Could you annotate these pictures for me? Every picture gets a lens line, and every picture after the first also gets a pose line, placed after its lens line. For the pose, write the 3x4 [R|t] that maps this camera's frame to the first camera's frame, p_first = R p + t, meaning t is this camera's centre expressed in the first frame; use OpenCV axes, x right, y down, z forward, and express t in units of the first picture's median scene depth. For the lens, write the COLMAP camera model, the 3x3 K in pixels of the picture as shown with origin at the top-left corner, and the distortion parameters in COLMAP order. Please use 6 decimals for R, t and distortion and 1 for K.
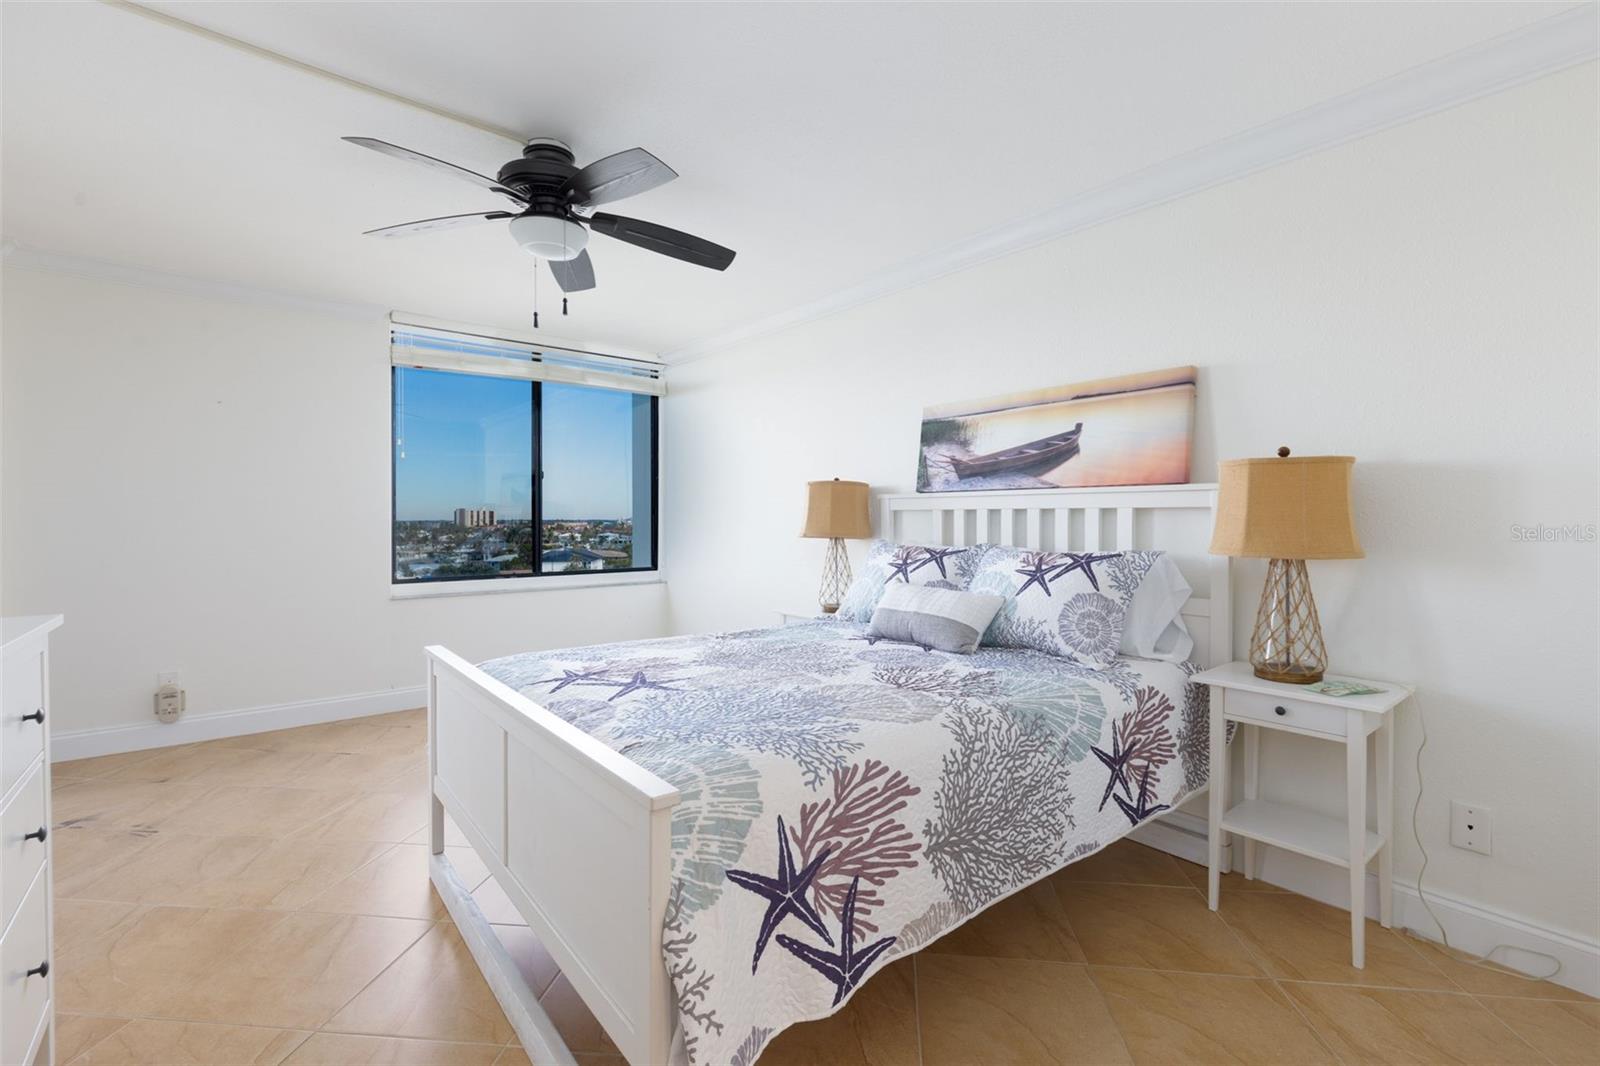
lens RADIAL K [[727.0, 0, 798.1], [0, 727.0, 523.5], [0, 0, 1]] dist [-0.000326, -0.000235]
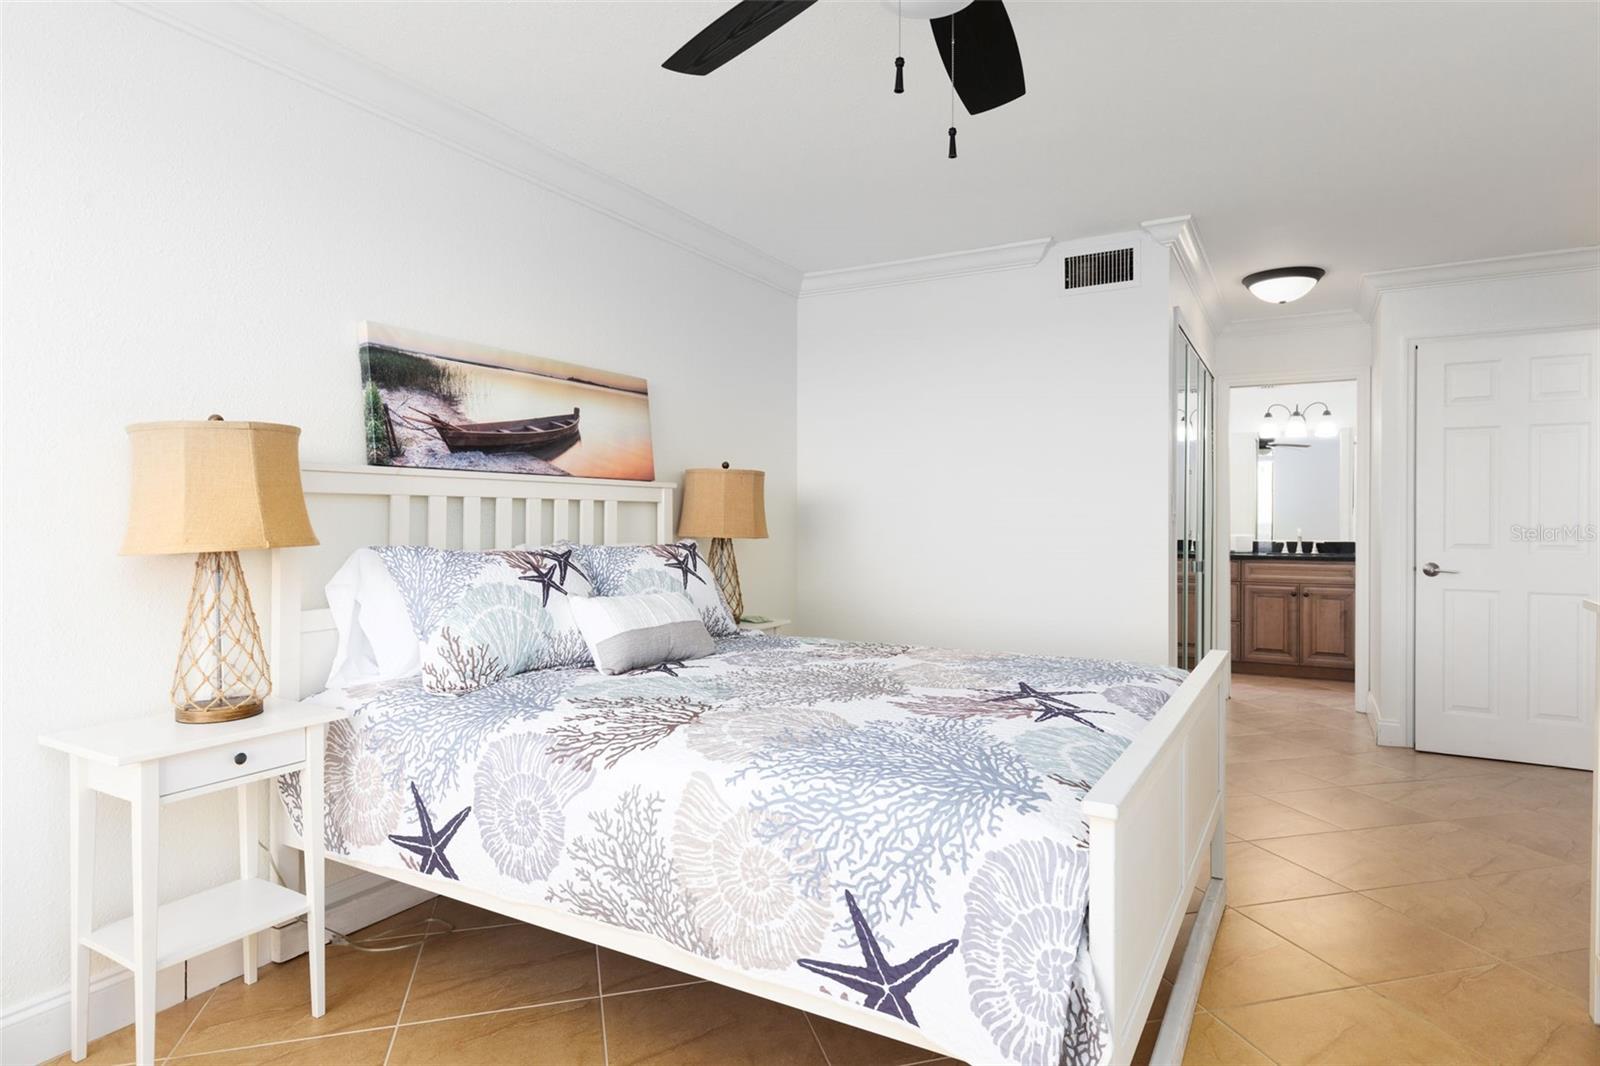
lens RADIAL K [[879.0, 0, 821.5], [0, 879.0, 524.3], [0, 0, 1]] dist [0.011320, 0.000168]
pose [[-0.378167, -0.008221, 0.925701, -0.696371], [0.005038, 0.999927, 0.010938, -0.000178], [-0.925724, 0.008800, -0.378099, 1.027361]]
